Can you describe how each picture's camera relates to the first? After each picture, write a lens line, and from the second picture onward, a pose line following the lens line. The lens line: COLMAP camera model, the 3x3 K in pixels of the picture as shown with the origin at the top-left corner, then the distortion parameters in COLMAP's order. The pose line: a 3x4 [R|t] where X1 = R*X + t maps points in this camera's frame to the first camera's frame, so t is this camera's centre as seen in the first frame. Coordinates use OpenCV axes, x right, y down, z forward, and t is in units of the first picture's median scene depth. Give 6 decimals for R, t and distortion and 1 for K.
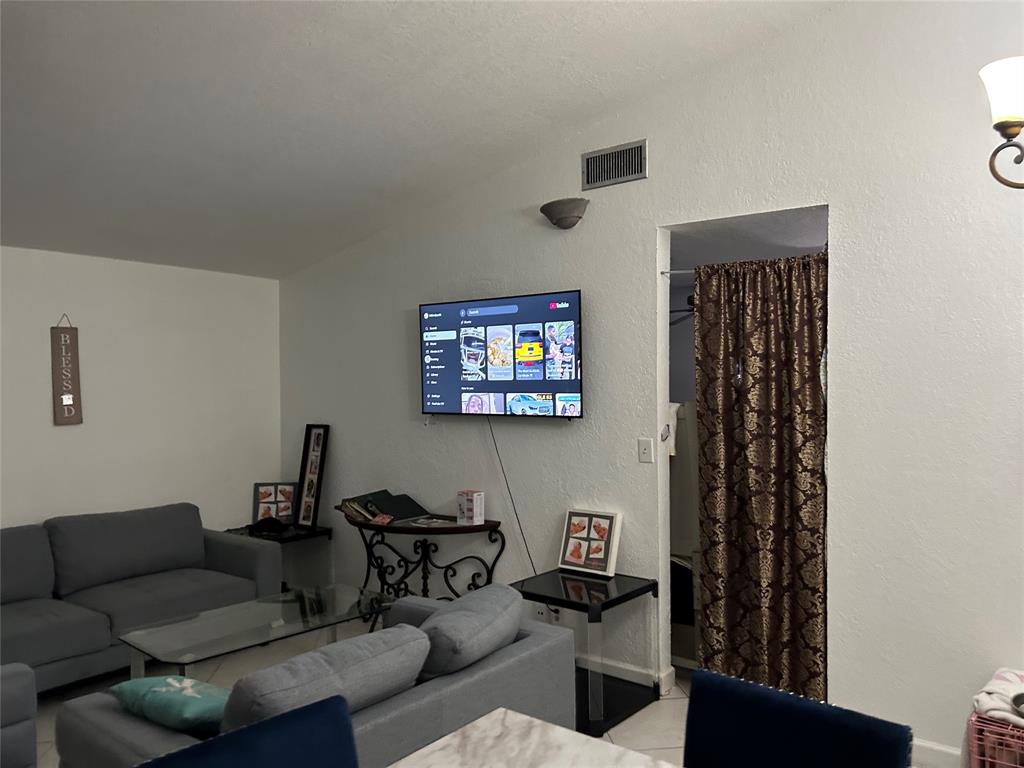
lens RADIAL K [[780.3, 0, 512.0], [0, 780.3, 384.0], [0, 0, 1]] dist [0.240181, -0.373390]
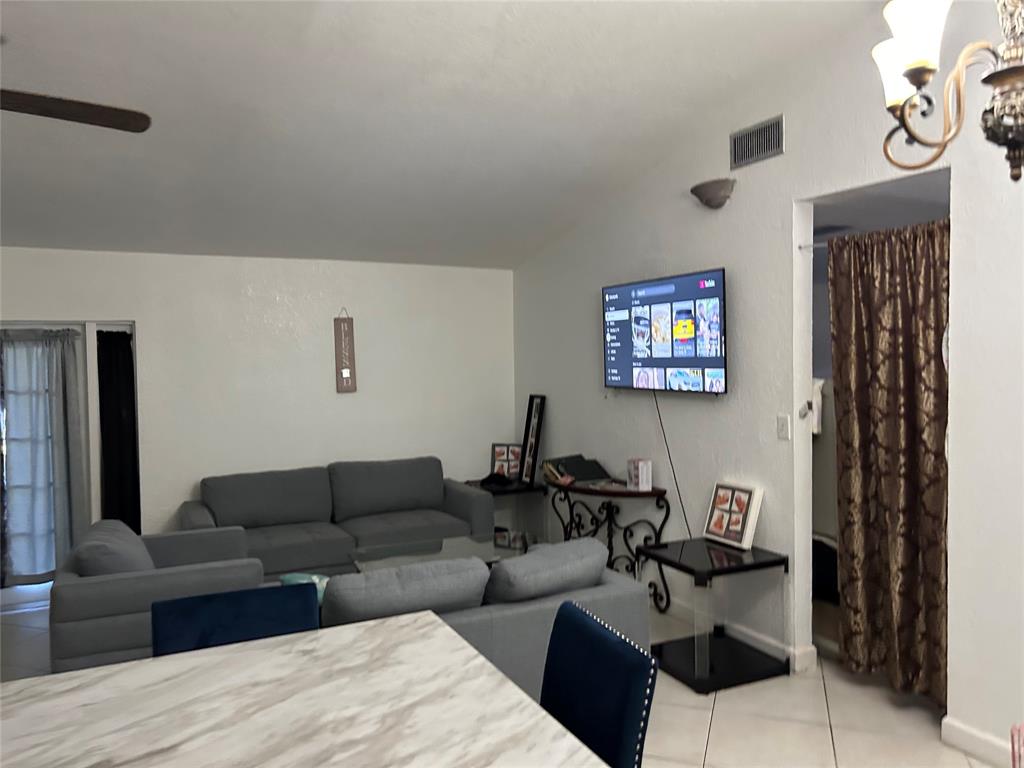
lens RADIAL K [[783.7, 0, 512.8], [0, 783.7, 366.8], [0, 0, 1]] dist [0.147637, -0.003109]
pose [[0.905470, -0.000811, -0.424409, 0.271867], [0.007522, 0.999872, 0.014138, -0.008038], [0.424343, -0.015994, 0.905360, -0.054341]]
